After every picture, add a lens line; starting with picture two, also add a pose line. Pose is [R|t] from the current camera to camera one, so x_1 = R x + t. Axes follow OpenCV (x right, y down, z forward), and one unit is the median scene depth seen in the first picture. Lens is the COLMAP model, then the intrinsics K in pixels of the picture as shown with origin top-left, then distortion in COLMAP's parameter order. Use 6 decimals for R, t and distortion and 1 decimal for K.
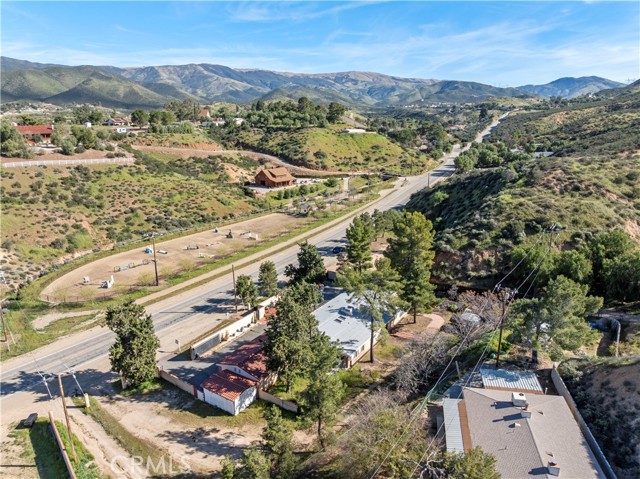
lens RADIAL K [[451.1, 0, 320.6], [0, 451.1, 239.6], [0, 0, 1]] dist [-0.047884, 0.017635]
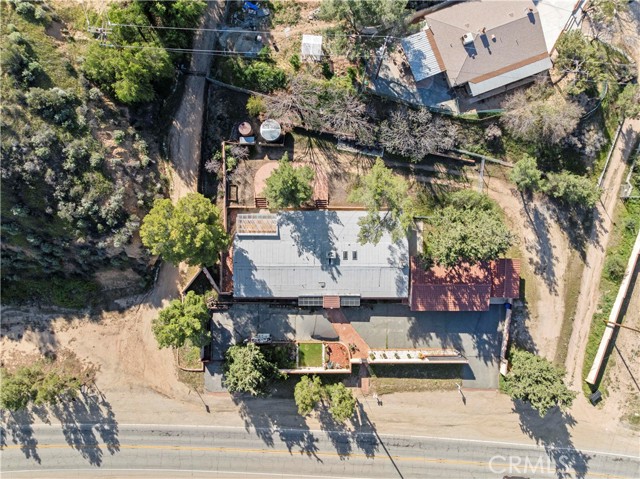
lens RADIAL K [[451.1, 0, 320.6], [0, 451.1, 239.6], [0, 0, 1]] dist [-0.047884, 0.017635]
pose [[-0.531818, -0.846857, 0.001464, 0.044366], [0.228391, -0.141762, 0.963193, -0.300125], [-0.815479, 0.512578, 0.268806, 0.350132]]
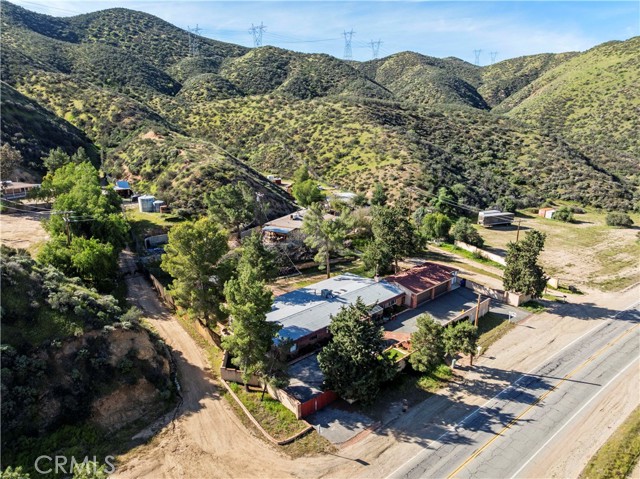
lens RADIAL K [[451.1, 0, 320.6], [0, 451.1, 239.6], [0, 0, 1]] dist [-0.047884, 0.017635]
pose [[-0.968857, -0.066175, 0.238616, -0.059472], [0.065646, 0.860509, 0.505187, -0.176164], [-0.238762, 0.505118, -0.829366, 0.767265]]
